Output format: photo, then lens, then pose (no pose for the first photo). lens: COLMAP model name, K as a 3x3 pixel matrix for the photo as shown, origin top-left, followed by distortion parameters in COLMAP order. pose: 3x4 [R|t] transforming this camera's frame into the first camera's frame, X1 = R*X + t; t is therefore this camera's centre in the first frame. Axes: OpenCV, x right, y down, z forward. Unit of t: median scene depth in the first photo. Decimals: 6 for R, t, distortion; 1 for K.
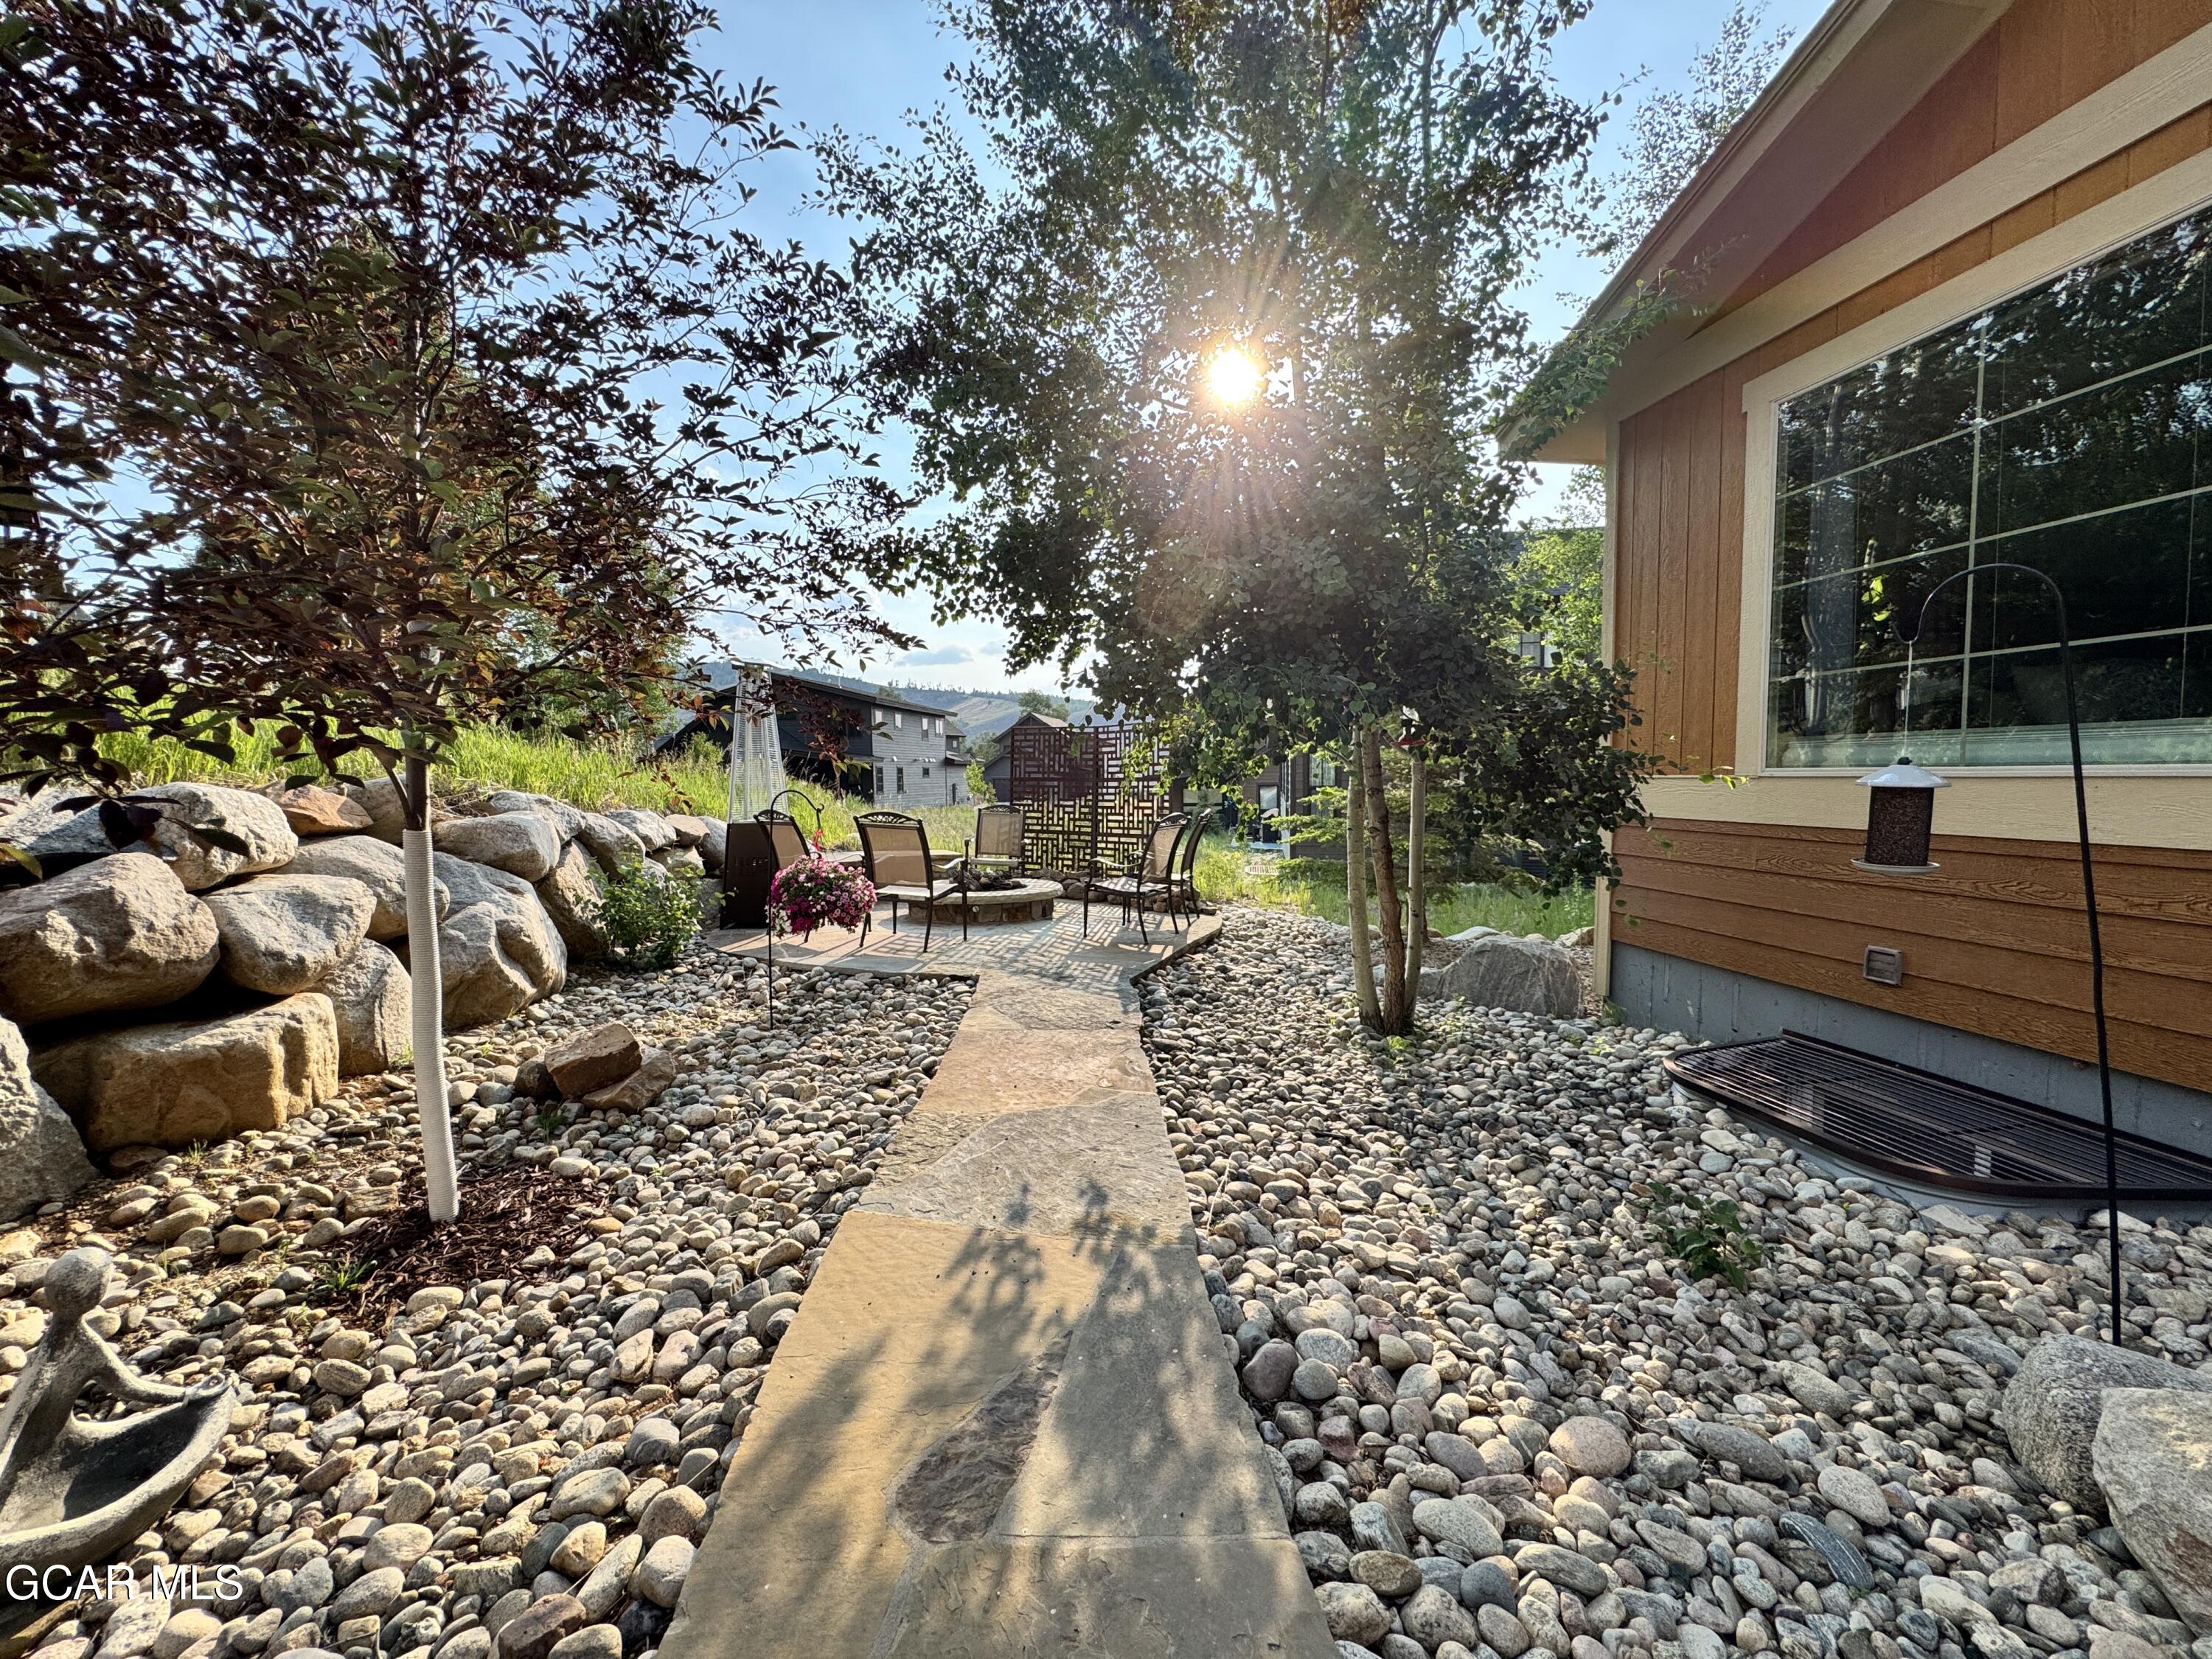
lens RADIAL K [[882.2, 0, 1106.0], [0, 882.2, 829.5], [0, 0, 1]] dist [-0.020842, 0.005909]
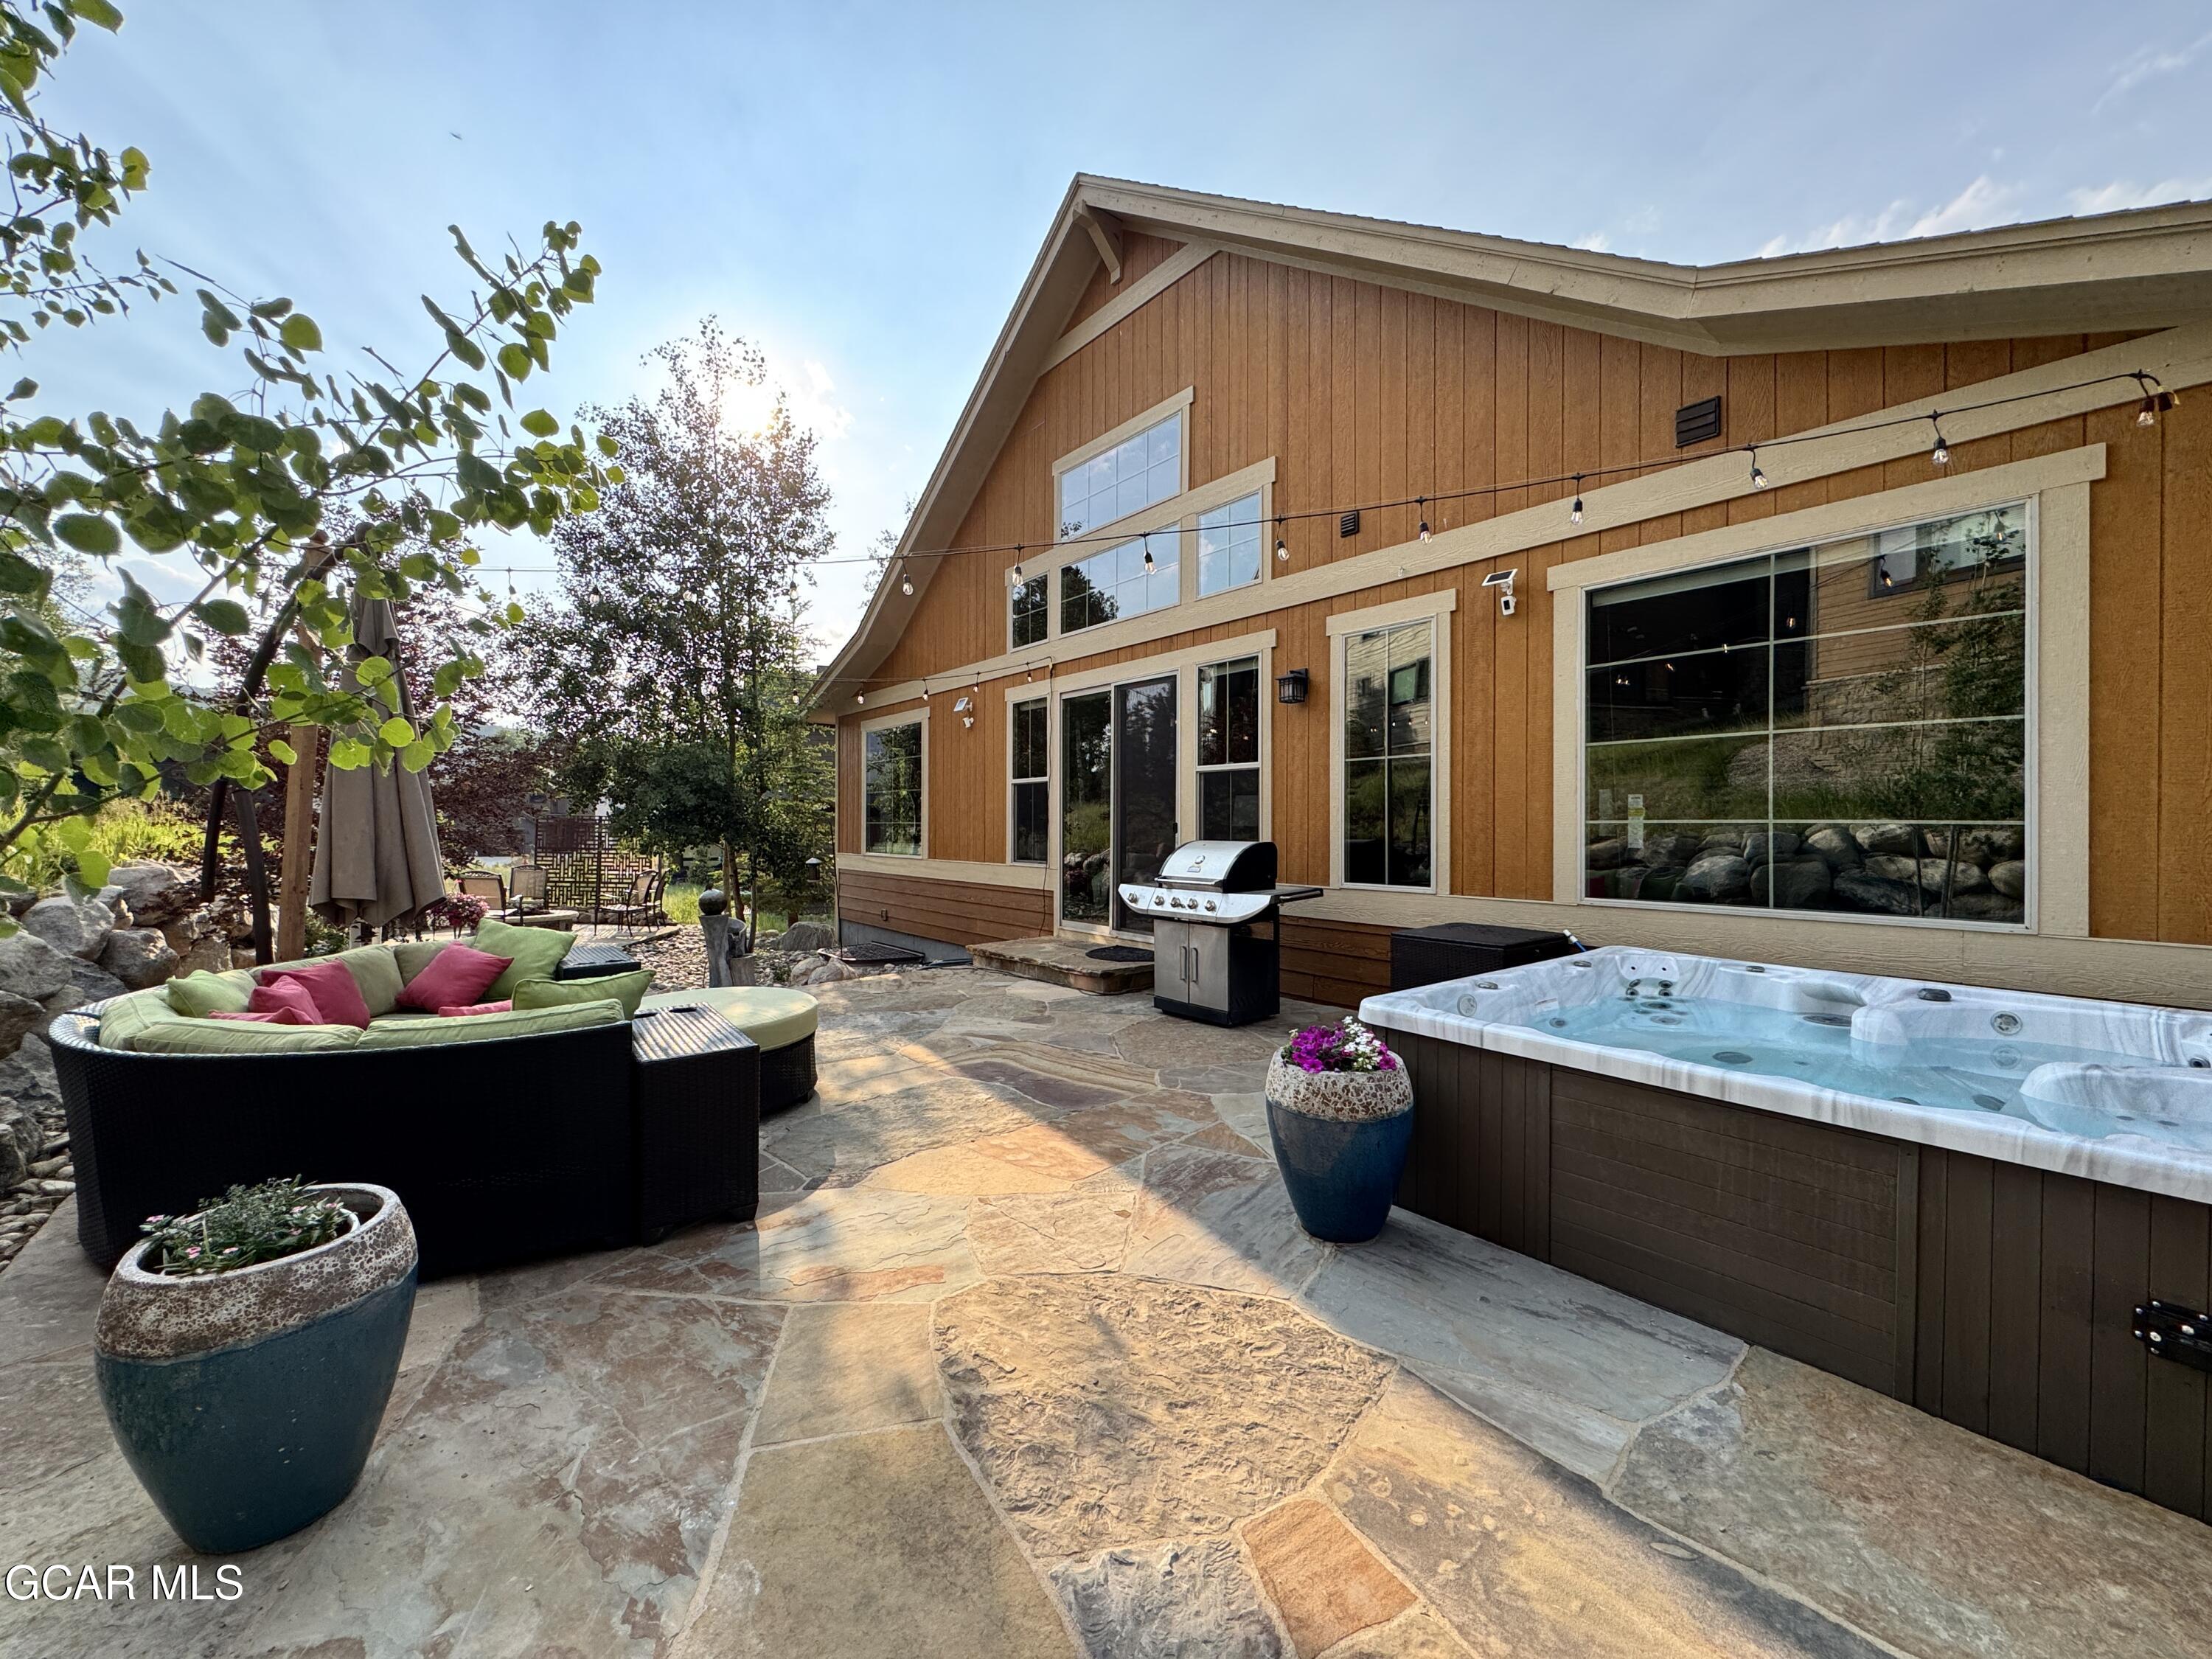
lens RADIAL K [[882.2, 0, 1106.0], [0, 882.2, 829.5], [0, 0, 1]] dist [-0.020842, 0.005909]
pose [[0.859013, 0.011401, 0.511826, -0.075664], [0.020207, 0.998218, -0.056150, 0.035909], [-0.511554, 0.058576, 0.857252, -1.877213]]
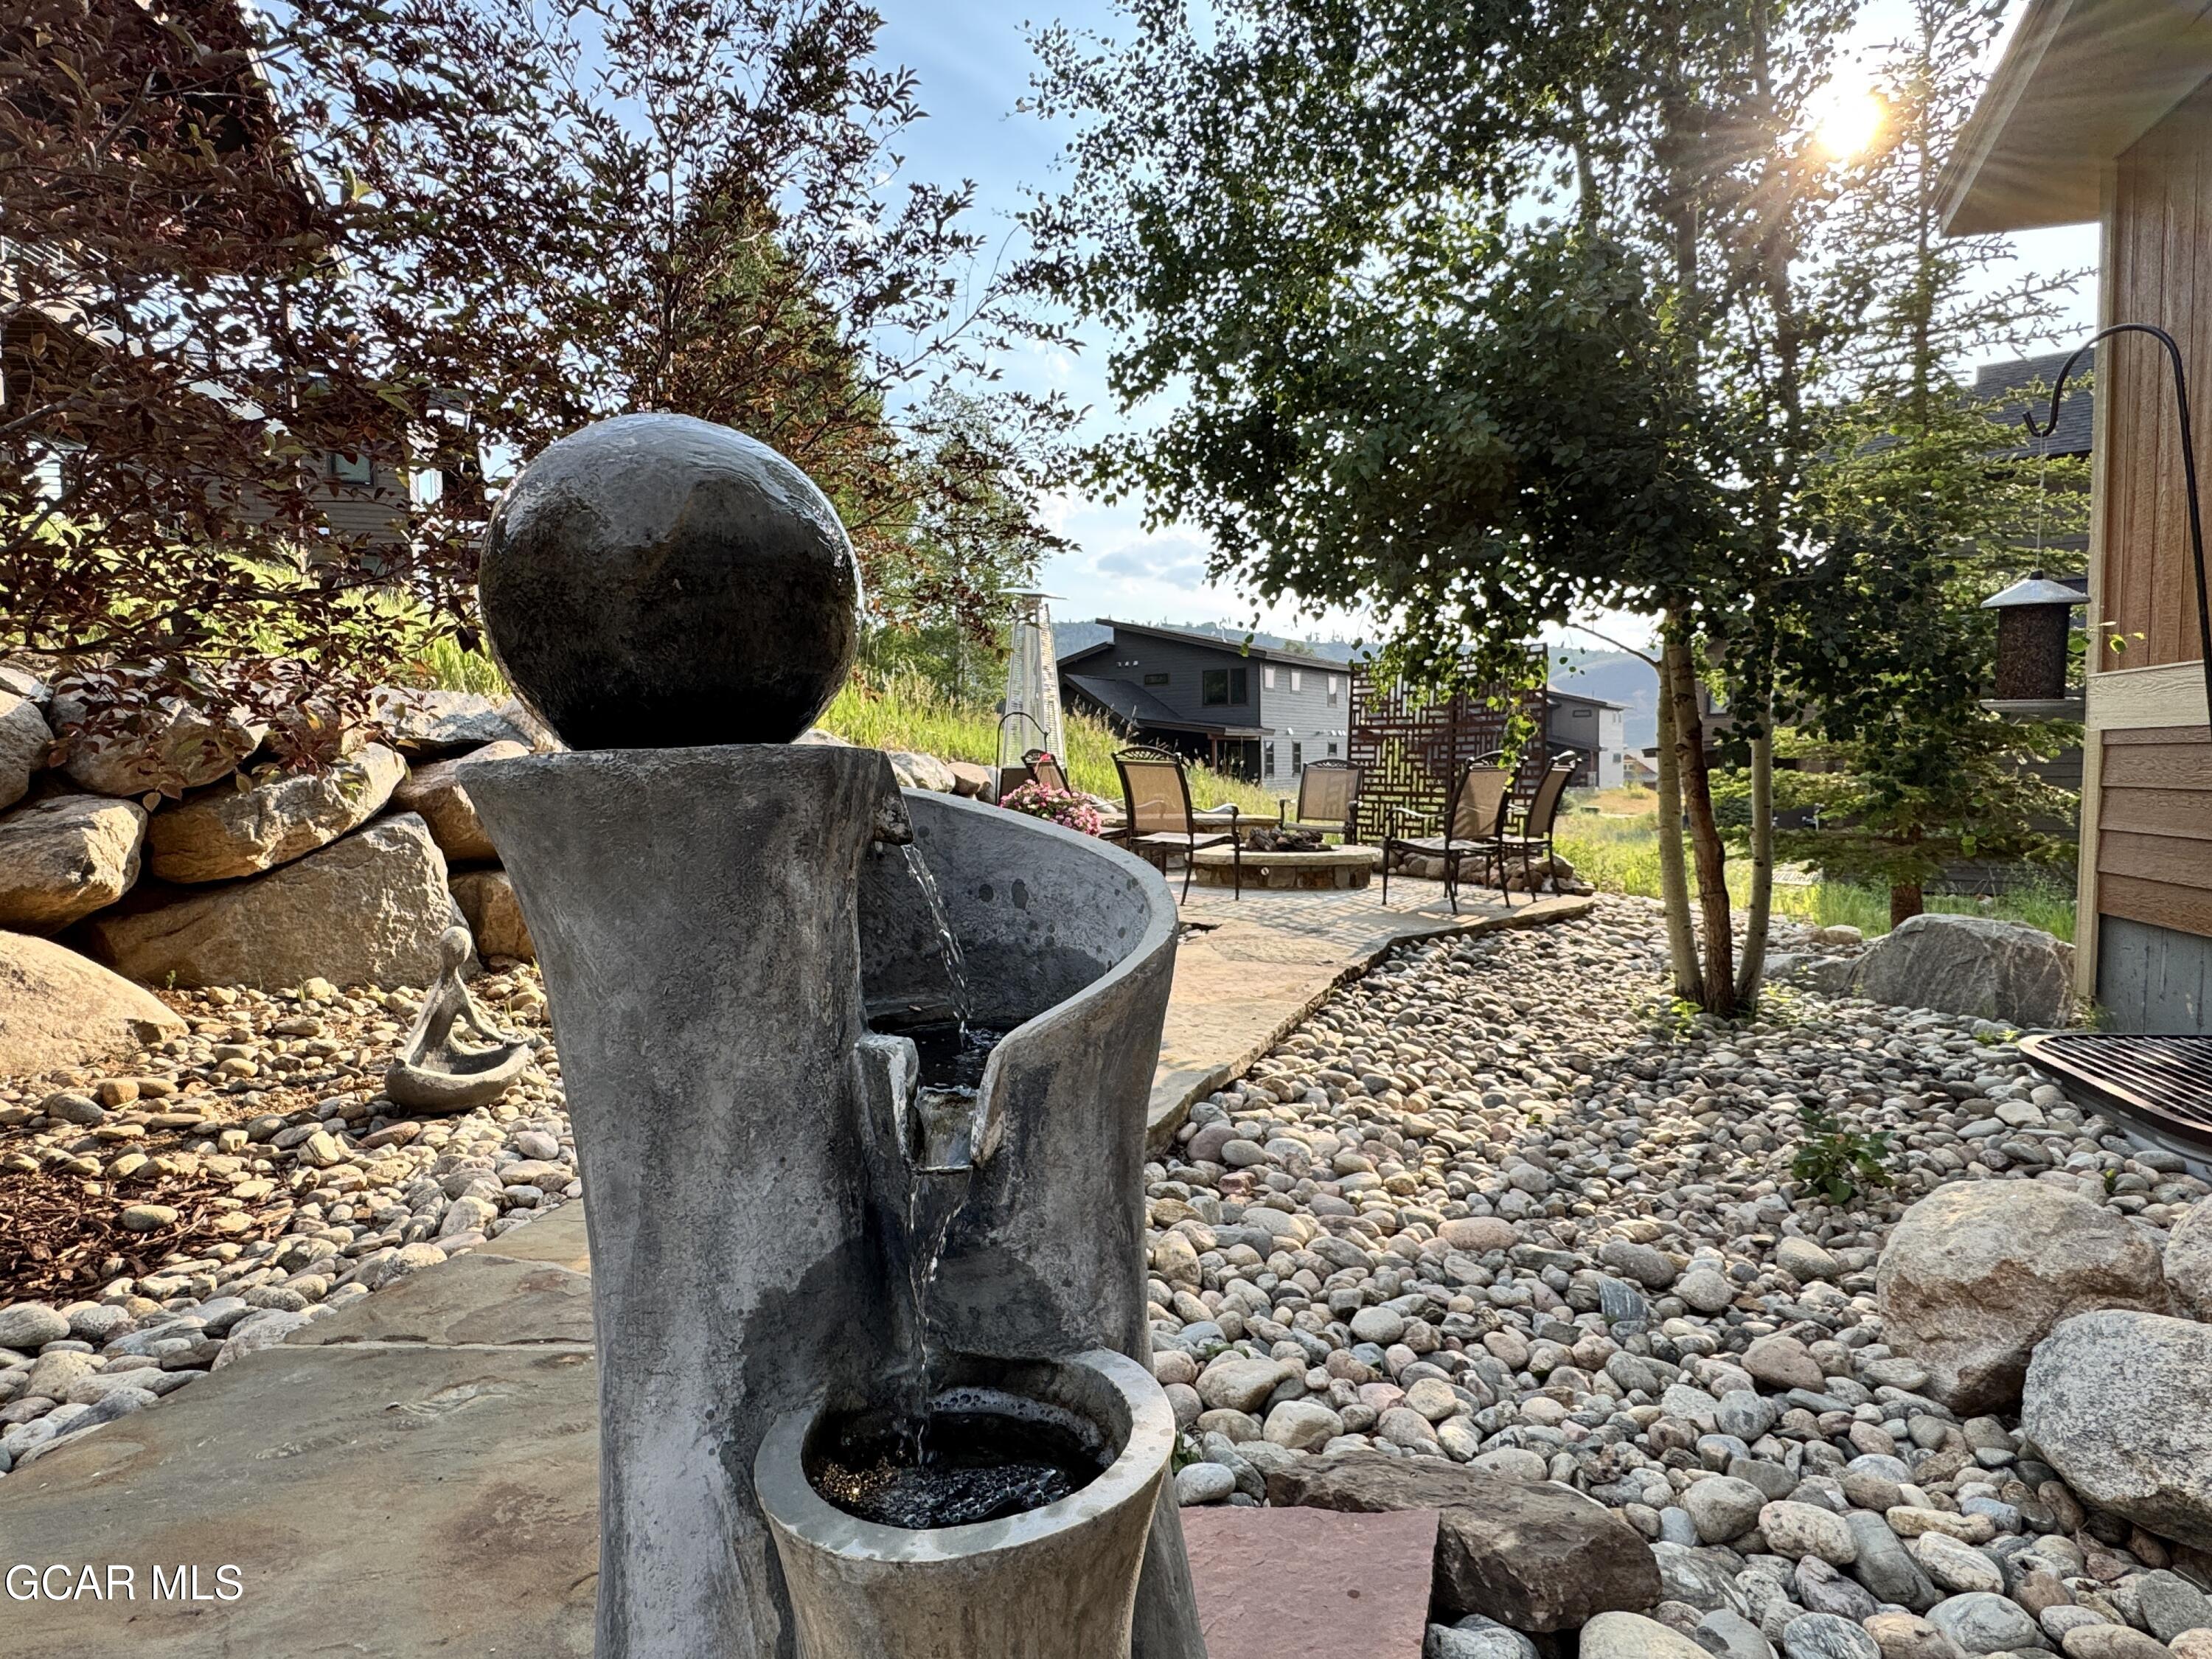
lens RADIAL K [[1197.9, 0, 1106.0], [0, 1197.9, 829.5], [0, 0, 1]] dist [0.001865, 0.000163]
pose [[0.918244, 0.015476, -0.395713, 0.279740], [-0.017004, 0.999855, -0.000353, 0.089042], [0.395650, 0.007053, 0.918374, -0.202174]]
